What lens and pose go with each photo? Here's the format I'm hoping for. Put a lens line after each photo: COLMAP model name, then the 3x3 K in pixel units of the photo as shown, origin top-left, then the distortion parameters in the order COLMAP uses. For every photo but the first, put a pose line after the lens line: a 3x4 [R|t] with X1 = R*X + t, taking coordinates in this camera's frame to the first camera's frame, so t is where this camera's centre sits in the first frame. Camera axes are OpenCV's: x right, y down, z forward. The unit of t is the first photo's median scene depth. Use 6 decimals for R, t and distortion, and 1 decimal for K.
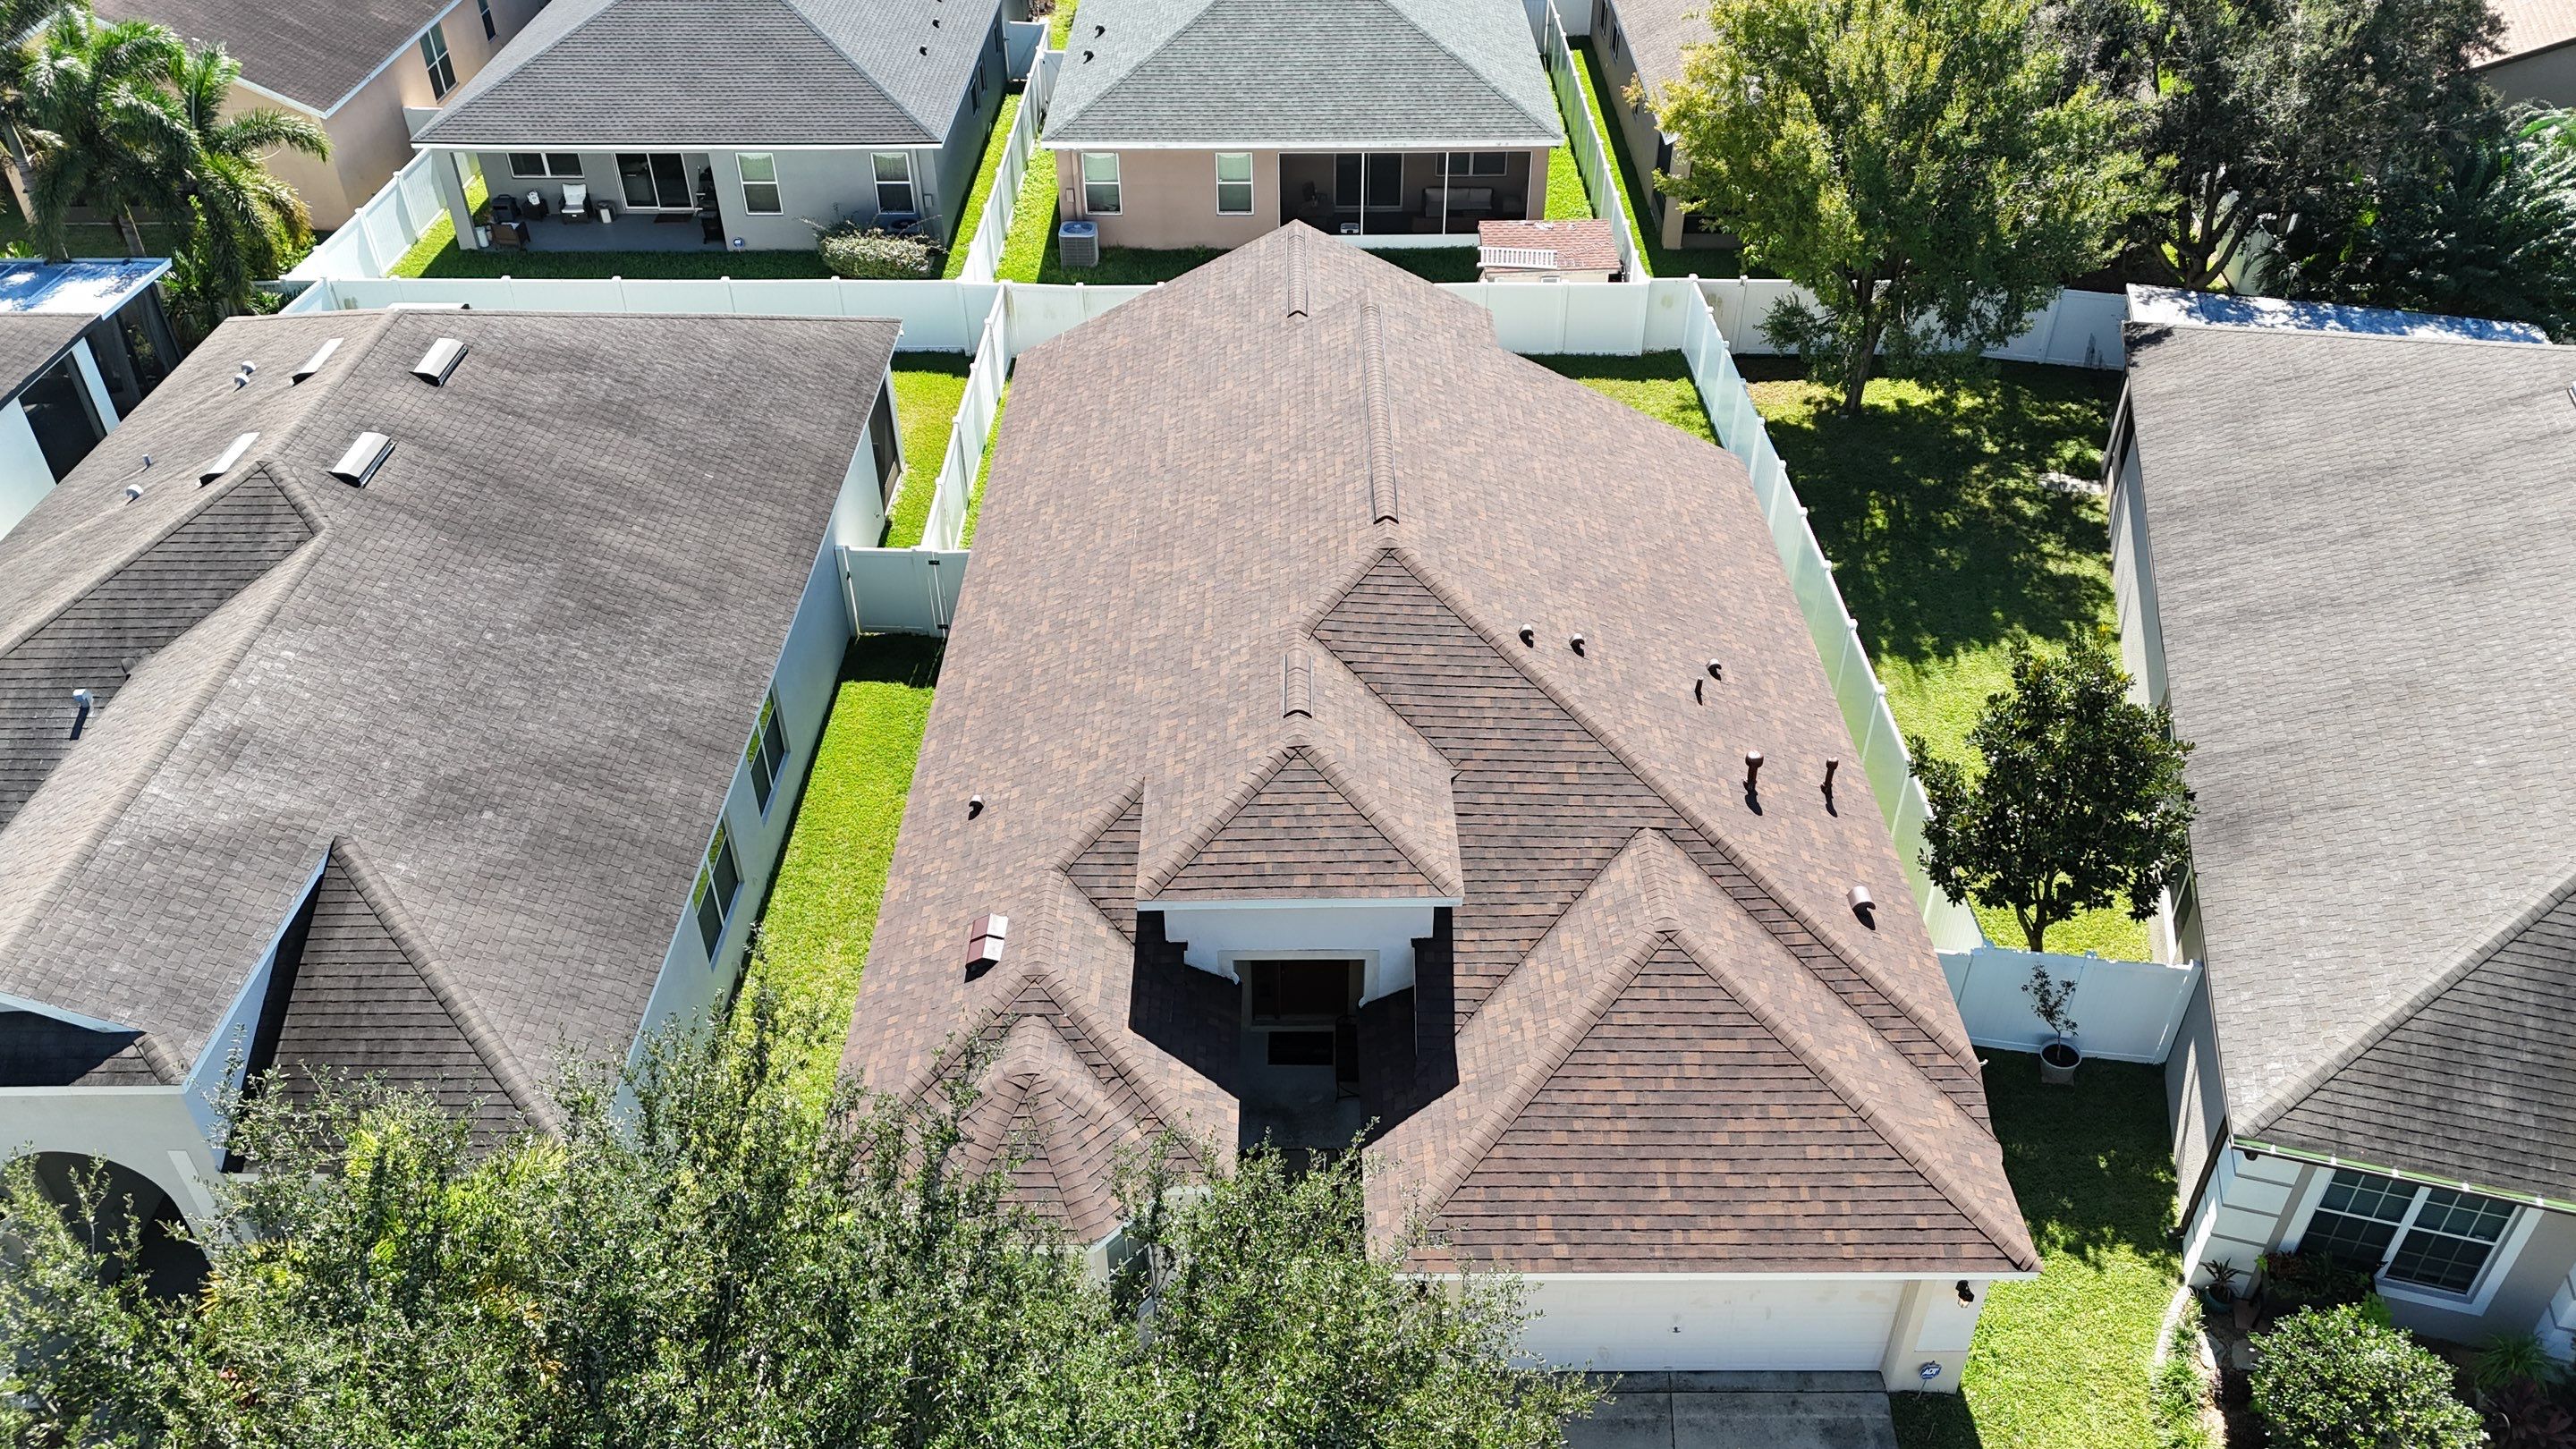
lens RADIAL K [[1891.2, 0, 1297.9], [0, 1891.2, 719.9], [0, 0, 1]] dist [0.118400, -0.121620]
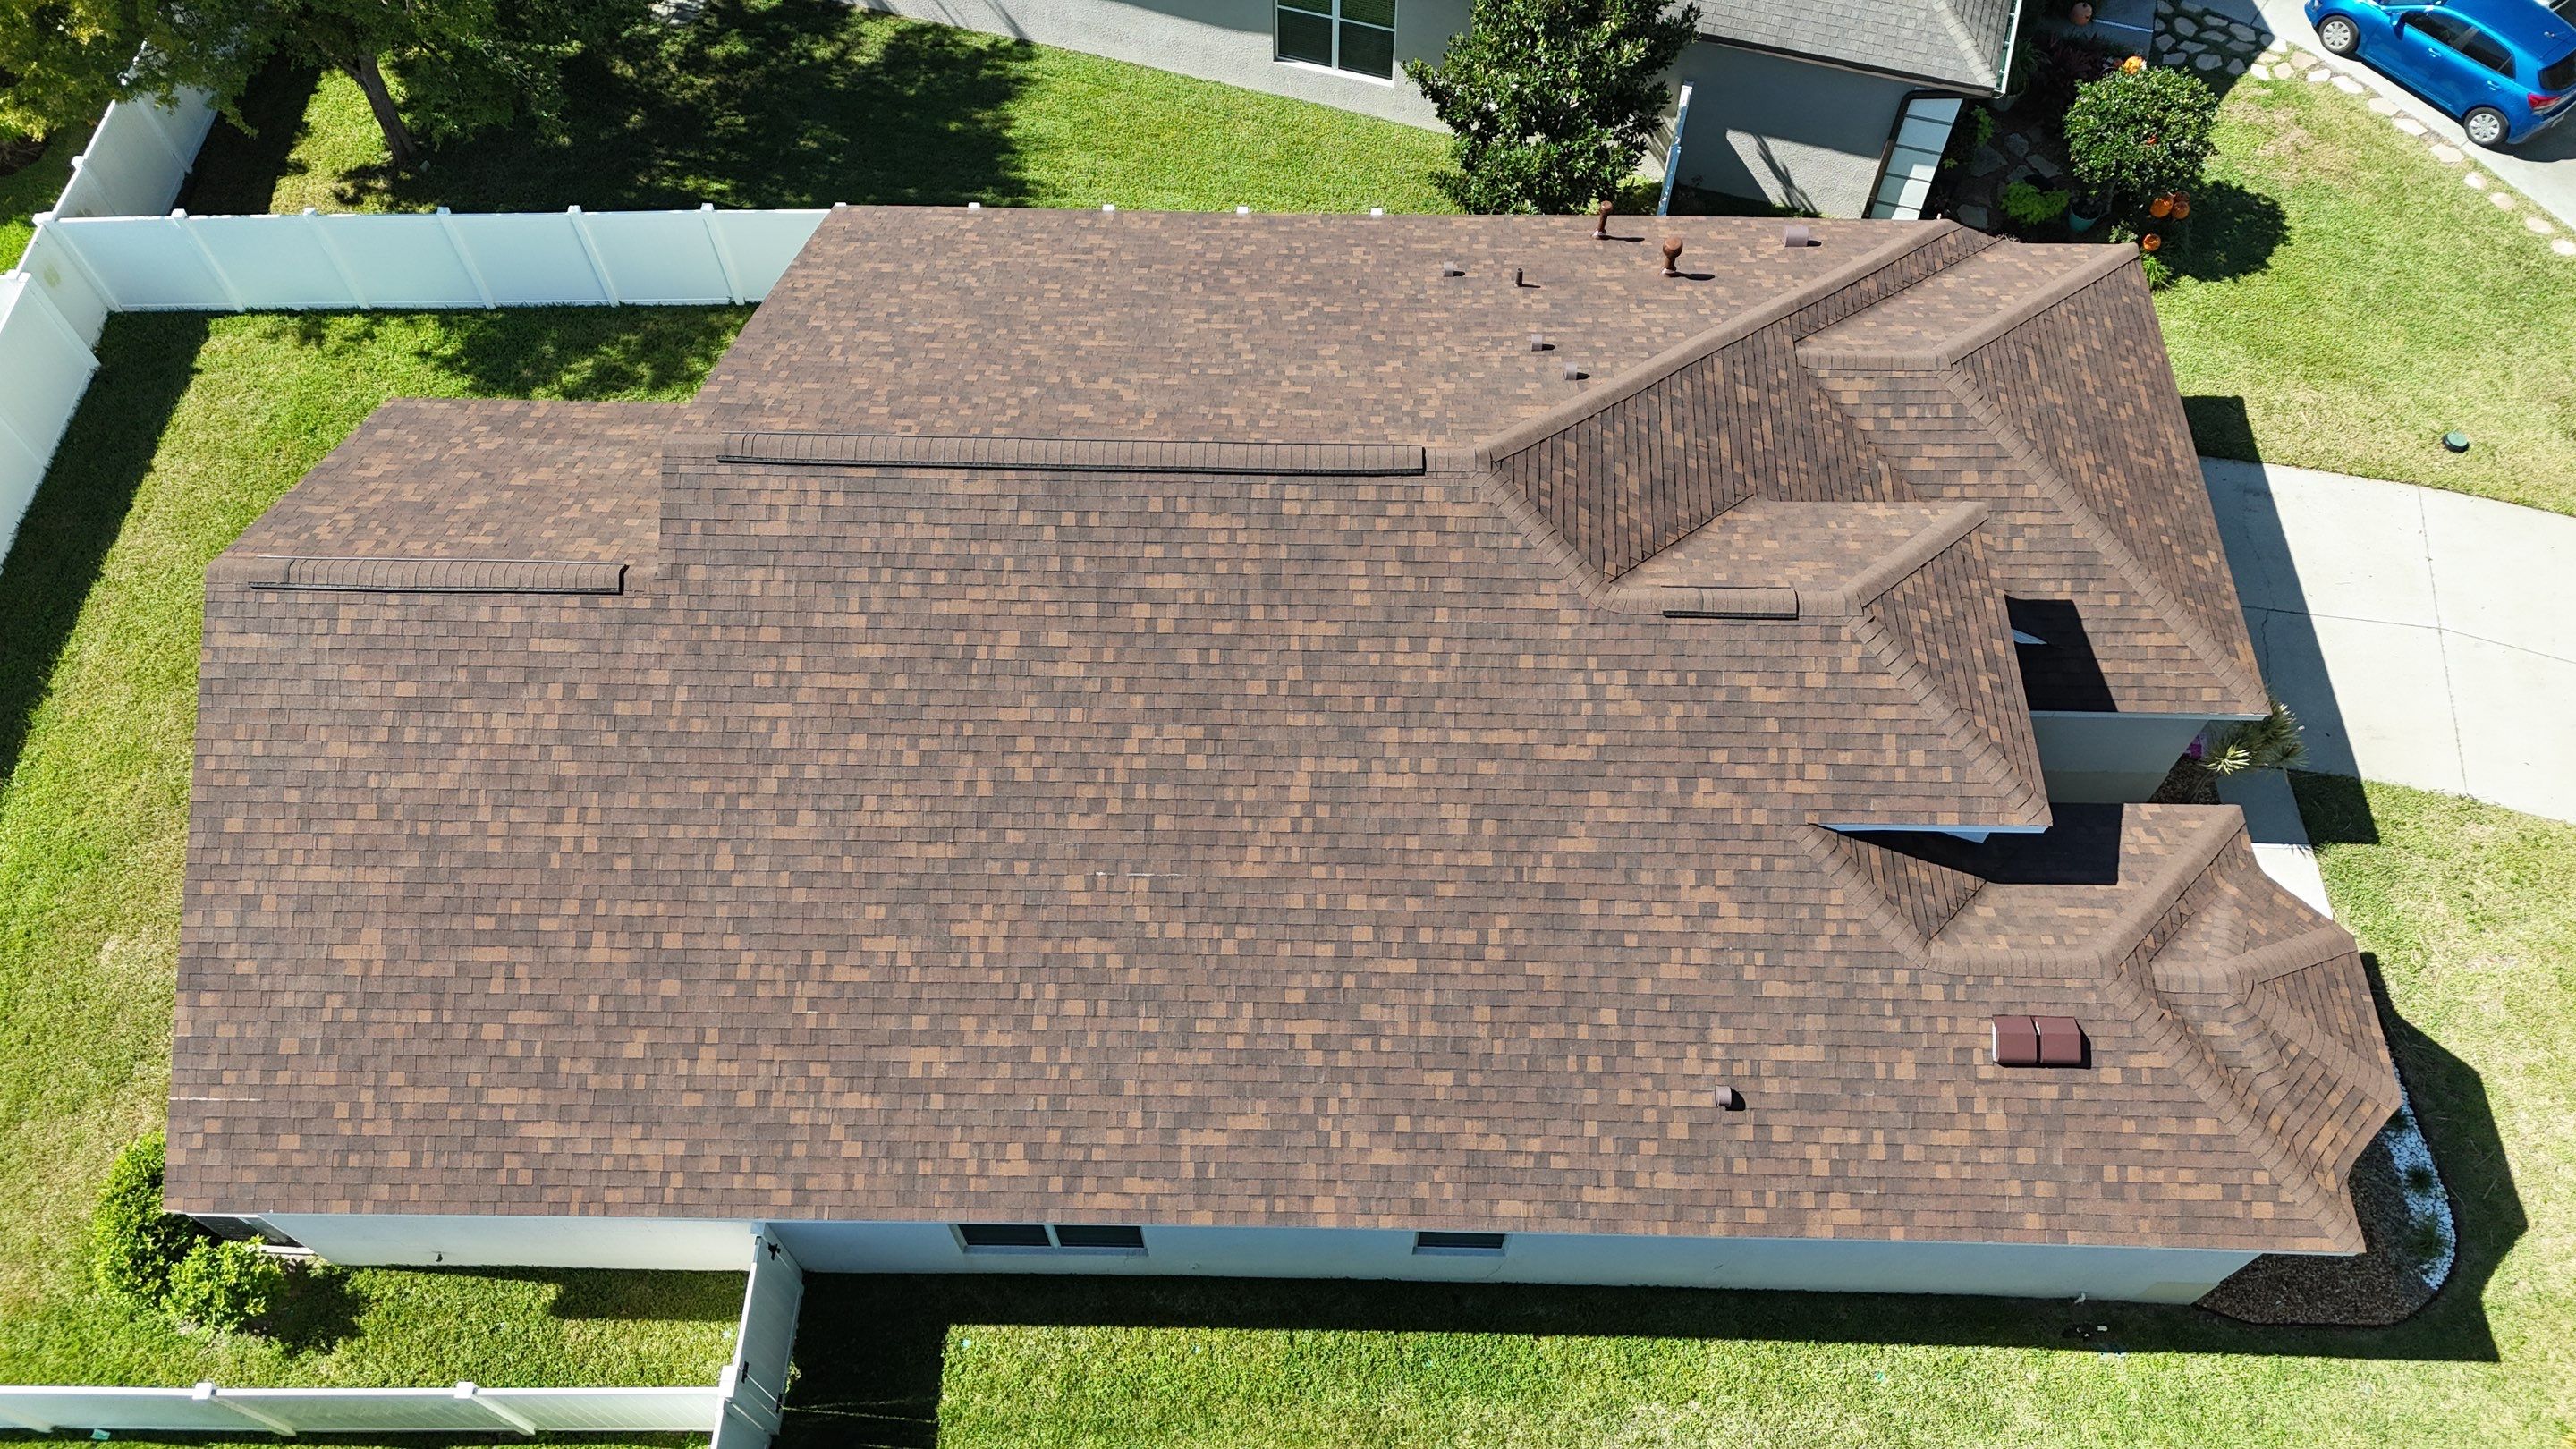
lens RADIAL K [[1891.2, 0, 1297.9], [0, 1891.2, 719.9], [0, 0, 1]] dist [0.118400, -0.121620]
pose [[0.025677, -0.849601, 0.526800, -0.445072], [0.604440, 0.432929, 0.668749, -0.609371], [-0.796237, 0.301248, 0.524650, 0.732525]]
